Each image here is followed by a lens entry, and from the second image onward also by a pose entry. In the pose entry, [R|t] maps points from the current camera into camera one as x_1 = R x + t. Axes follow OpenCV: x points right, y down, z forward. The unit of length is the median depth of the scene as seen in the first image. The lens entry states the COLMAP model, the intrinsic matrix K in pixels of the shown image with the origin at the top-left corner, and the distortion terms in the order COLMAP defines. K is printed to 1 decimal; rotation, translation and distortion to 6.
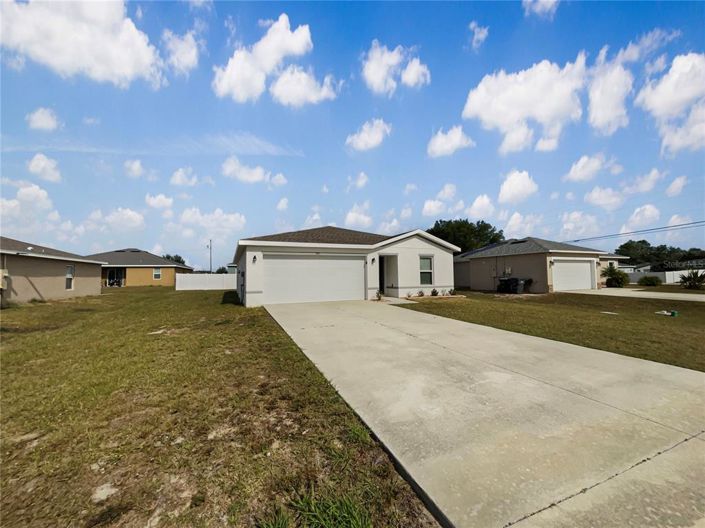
lens RADIAL K [[285.5, 0, 353.4], [0, 285.5, 262.0], [0, 0, 1]] dist [0.007027, -0.001166]
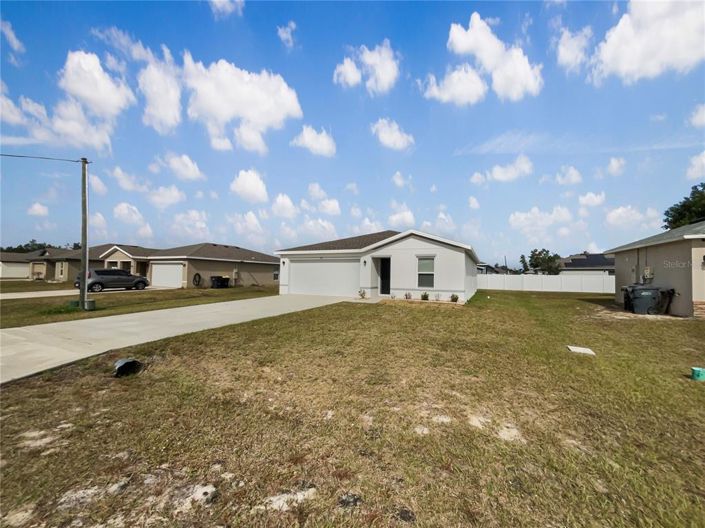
lens RADIAL K [[285.5, 0, 351.0], [0, 285.5, 265.5], [0, 0, 1]] dist [0.007027, -0.001166]
pose [[0.653036, -0.004474, -0.757313, 0.793292], [0.020339, 0.999725, 0.011633, -0.006839], [0.757054, -0.023000, 0.652948, 0.221086]]
